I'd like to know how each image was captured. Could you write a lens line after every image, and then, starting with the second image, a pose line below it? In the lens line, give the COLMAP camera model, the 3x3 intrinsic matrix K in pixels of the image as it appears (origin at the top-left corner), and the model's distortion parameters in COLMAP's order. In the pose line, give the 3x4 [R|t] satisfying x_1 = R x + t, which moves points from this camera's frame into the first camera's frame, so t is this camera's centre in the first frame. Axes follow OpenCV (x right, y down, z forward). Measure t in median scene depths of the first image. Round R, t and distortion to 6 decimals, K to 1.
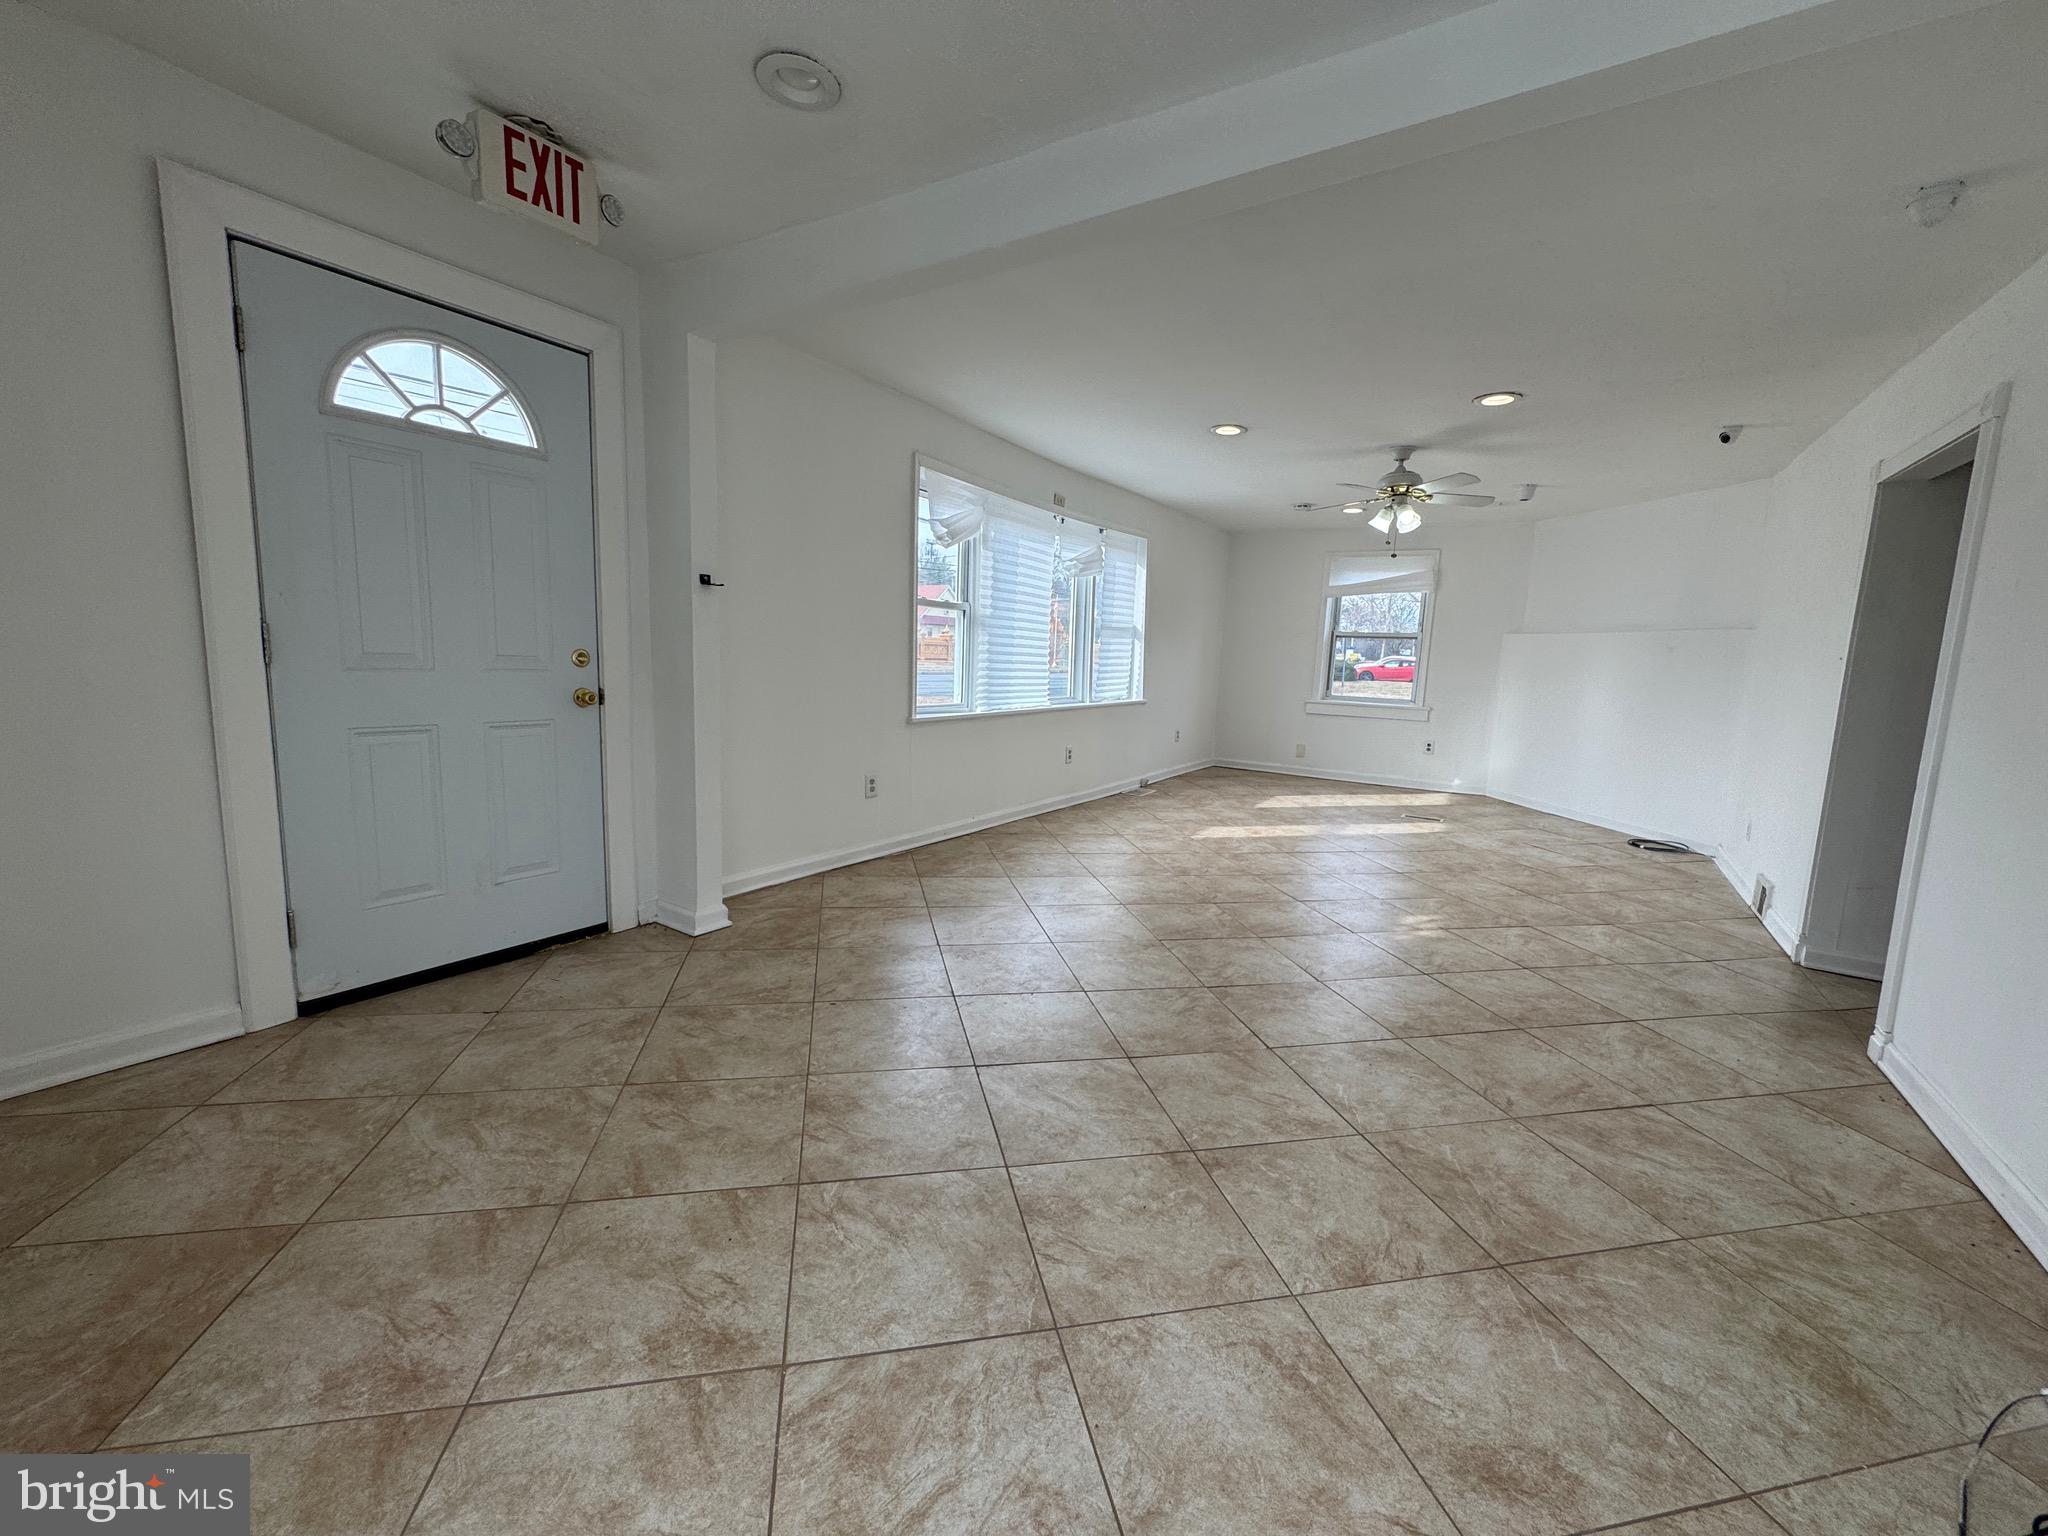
lens RADIAL K [[815.2, 0, 1024.1], [0, 815.2, 764.5], [0, 0, 1]] dist [-0.003496, 0.000617]
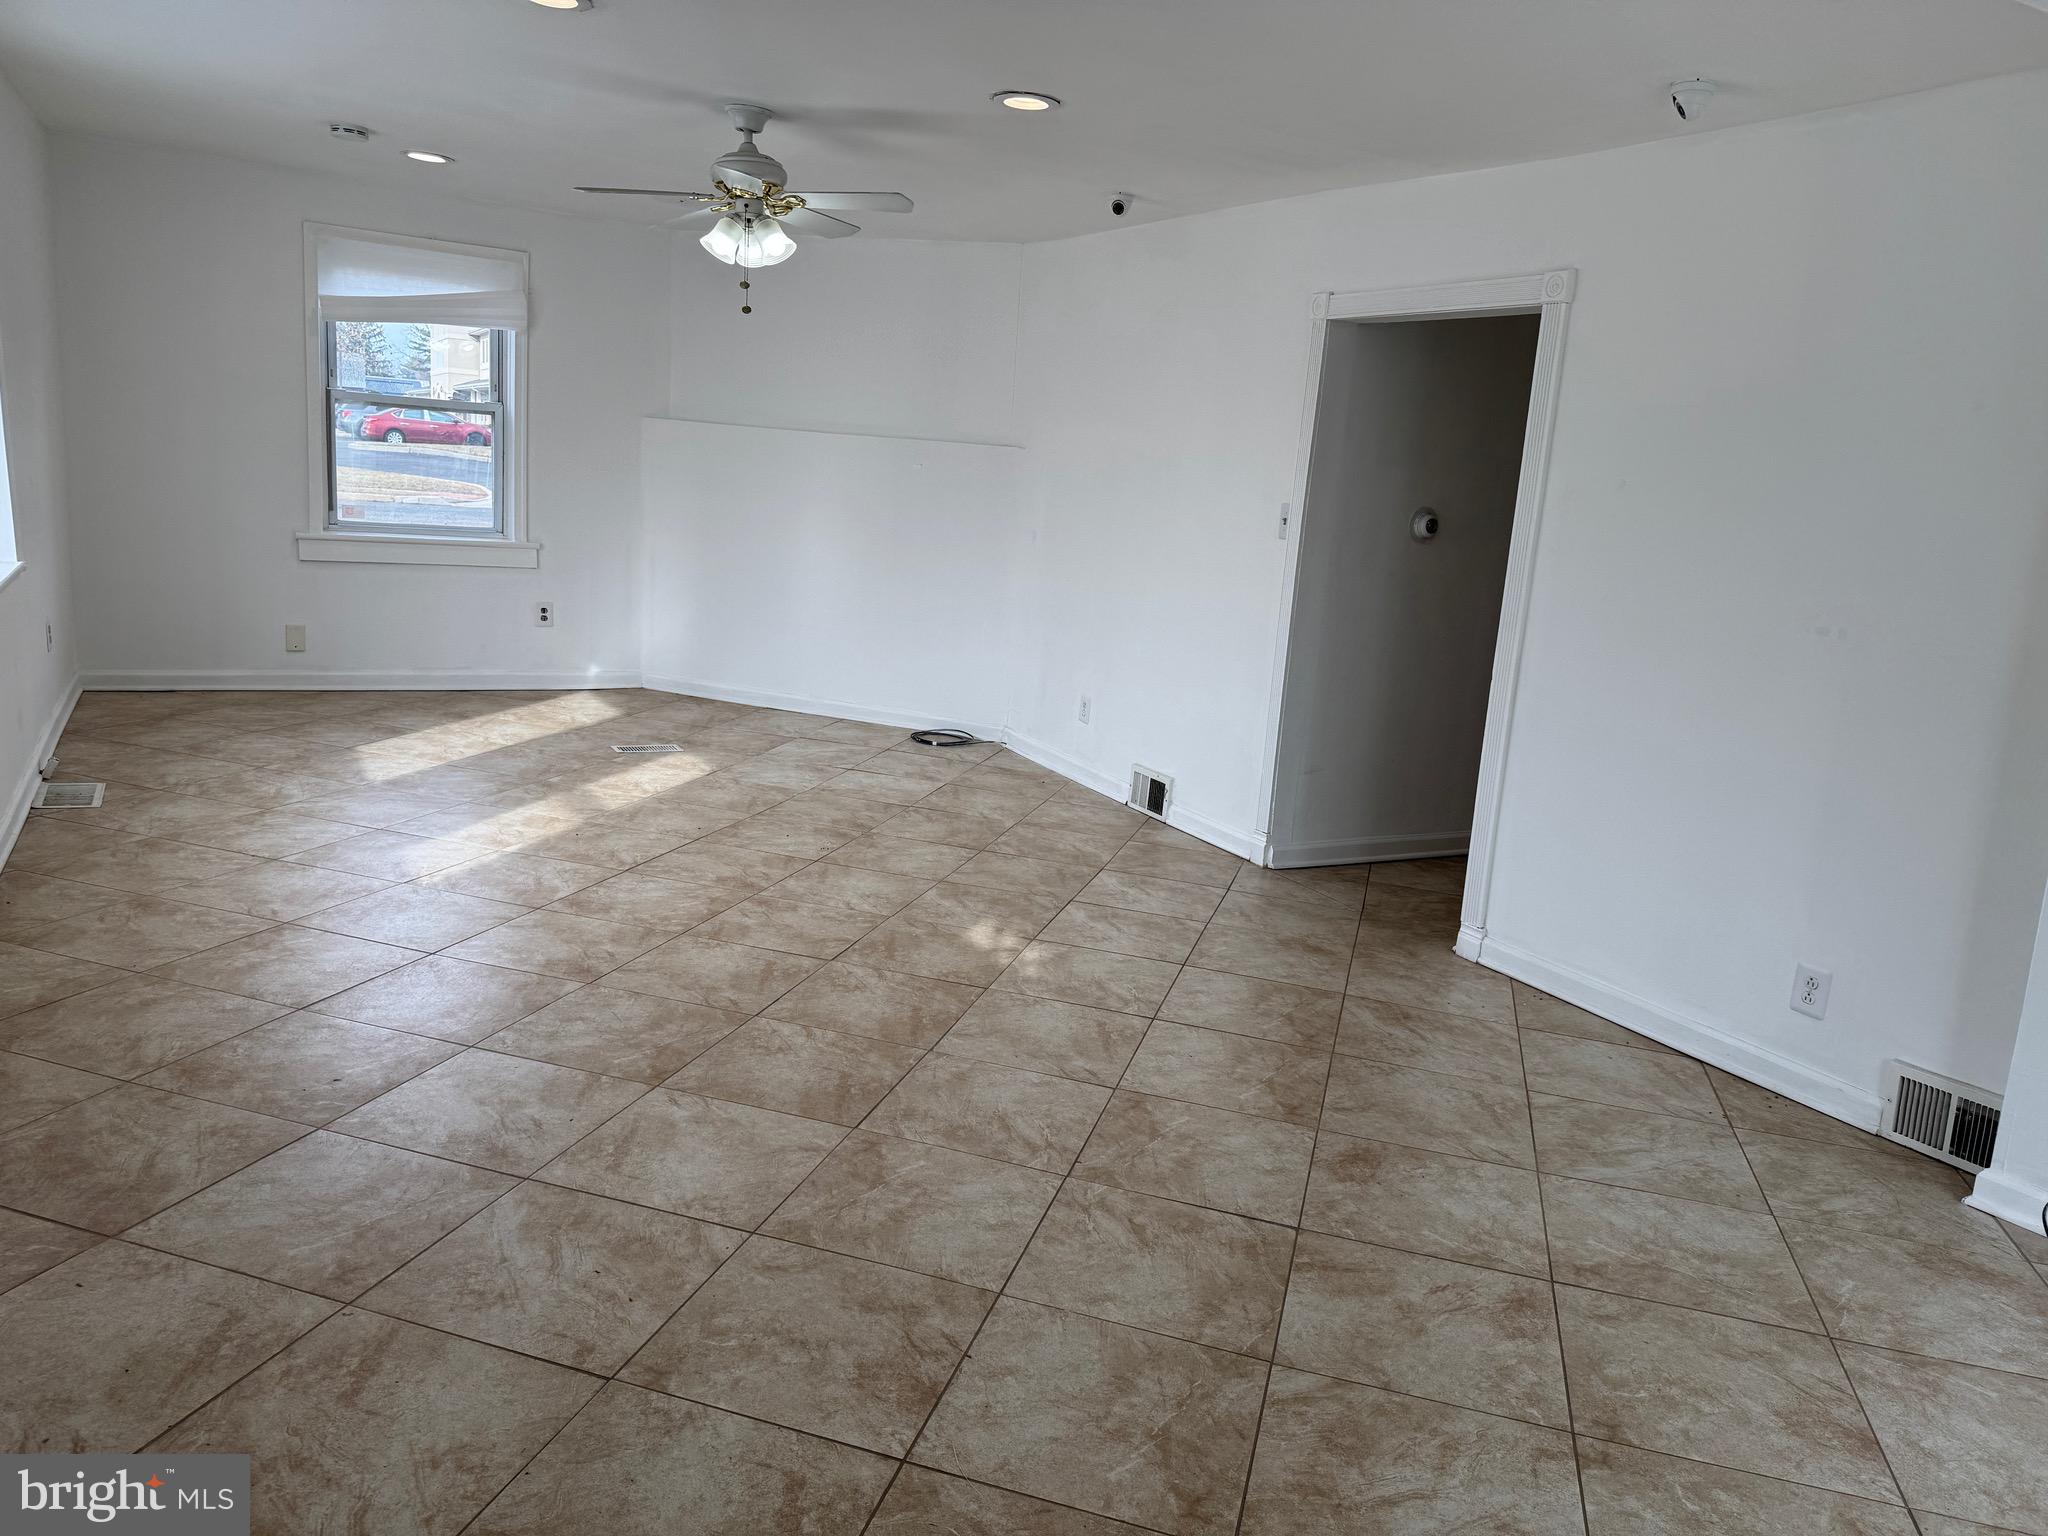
lens RADIAL K [[1435.9, 0, 1030.7], [0, 1435.9, 765.0], [0, 0, 1]] dist [0.053782, -0.060138]
pose [[0.477062, -0.178515, 0.860549, -0.496522], [0.064195, 0.983616, 0.168457, -0.143920], [-0.876522, -0.025121, 0.480706, 0.478839]]
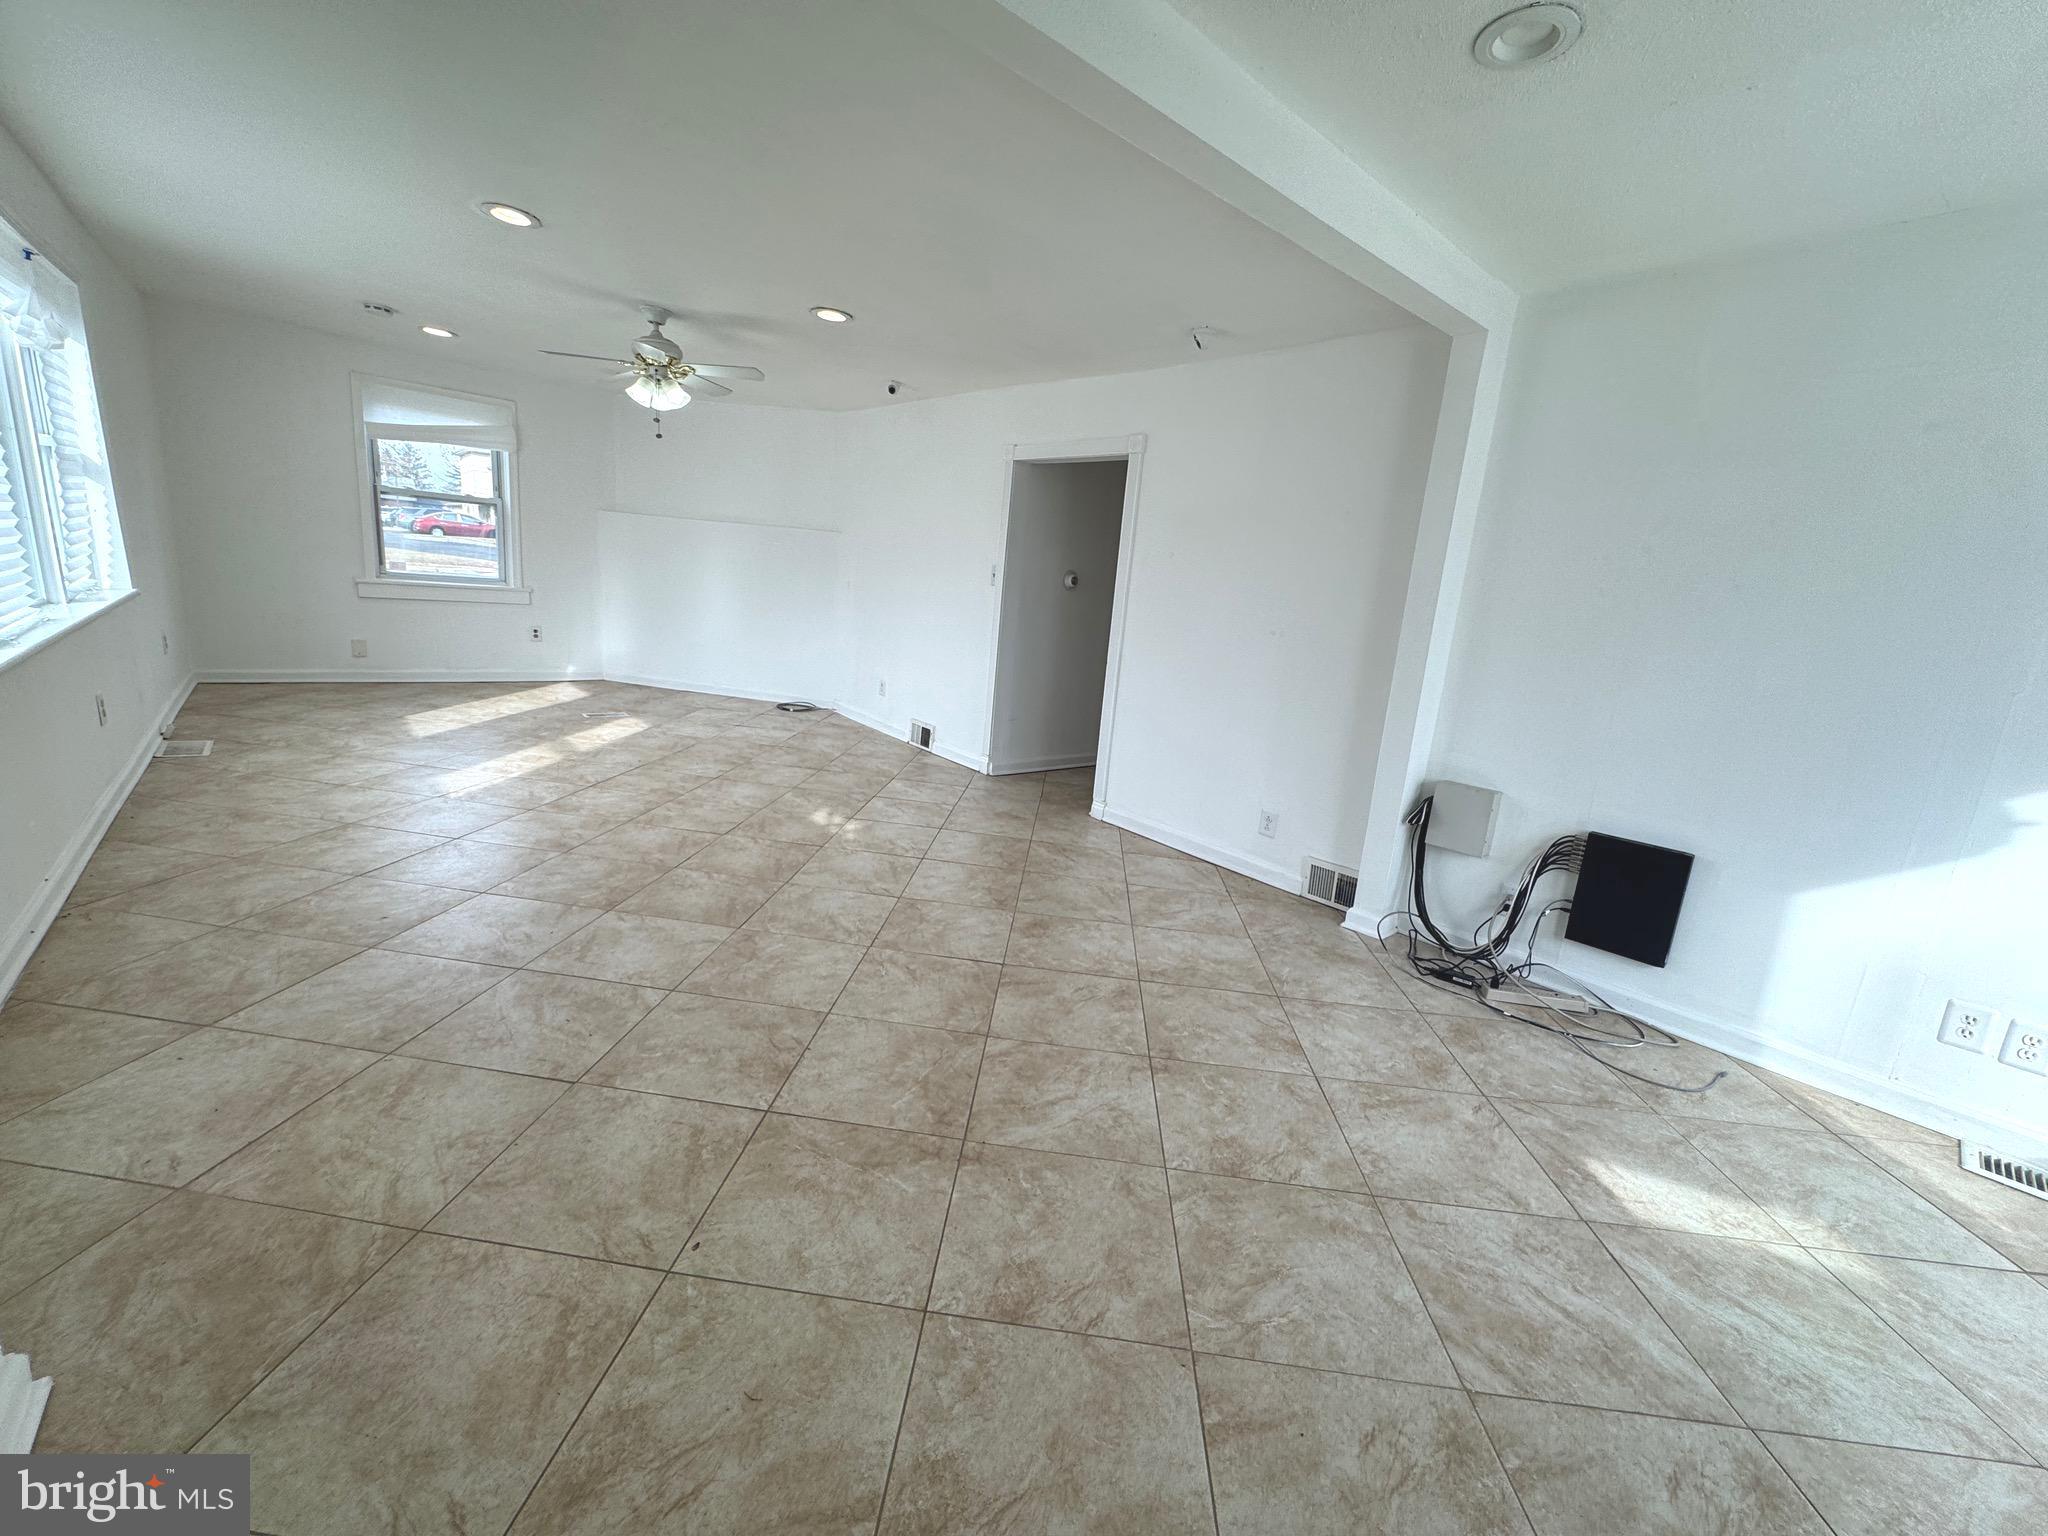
lens RADIAL K [[815.2, 0, 1025.9], [0, 815.2, 764.1], [0, 0, 1]] dist [-0.003496, 0.000617]
pose [[0.289717, -0.222439, 0.930906, -0.474357], [0.048591, 0.974783, 0.217801, -0.110436], [-0.955878, -0.017867, 0.293219, 0.476166]]
